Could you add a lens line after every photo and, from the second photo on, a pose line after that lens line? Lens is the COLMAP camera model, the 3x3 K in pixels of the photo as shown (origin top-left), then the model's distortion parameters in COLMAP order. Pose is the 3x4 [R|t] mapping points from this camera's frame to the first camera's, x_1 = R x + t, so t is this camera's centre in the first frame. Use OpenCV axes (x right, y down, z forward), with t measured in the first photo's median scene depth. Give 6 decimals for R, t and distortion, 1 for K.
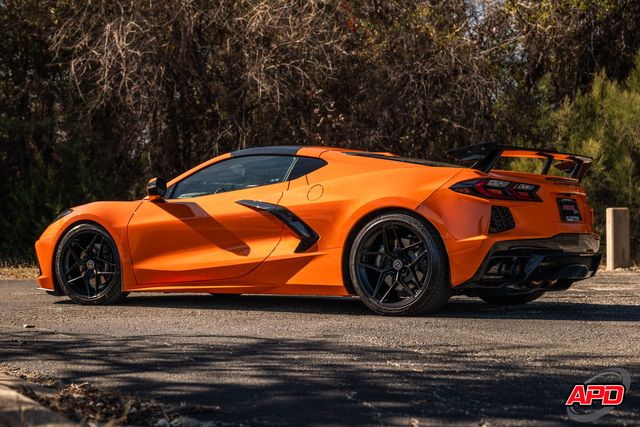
lens RADIAL K [[1205.5, 0, 315.8], [0, 1205.5, 184.3], [0, 0, 1]] dist [0.004247, 0.000000]
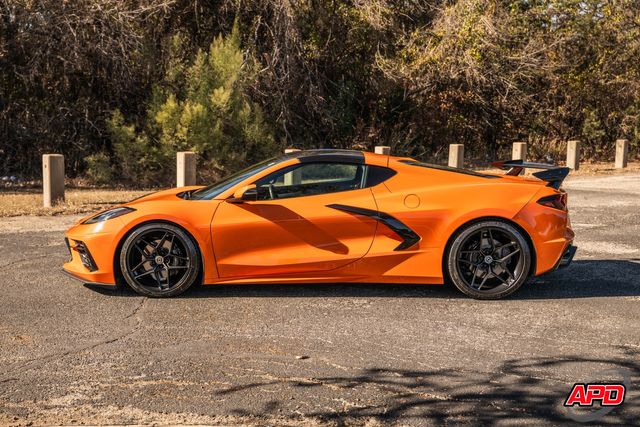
lens RADIAL K [[843.8, 0, 321.7], [0, 843.8, 214.3], [0, 0, 1]] dist [-0.000019, 0.000000]
pose [[0.828586, -0.050726, 0.557559, -0.524418], [-0.036830, 0.988791, 0.144692, -0.094937], [-0.558649, -0.140424, 0.817431, 0.335619]]
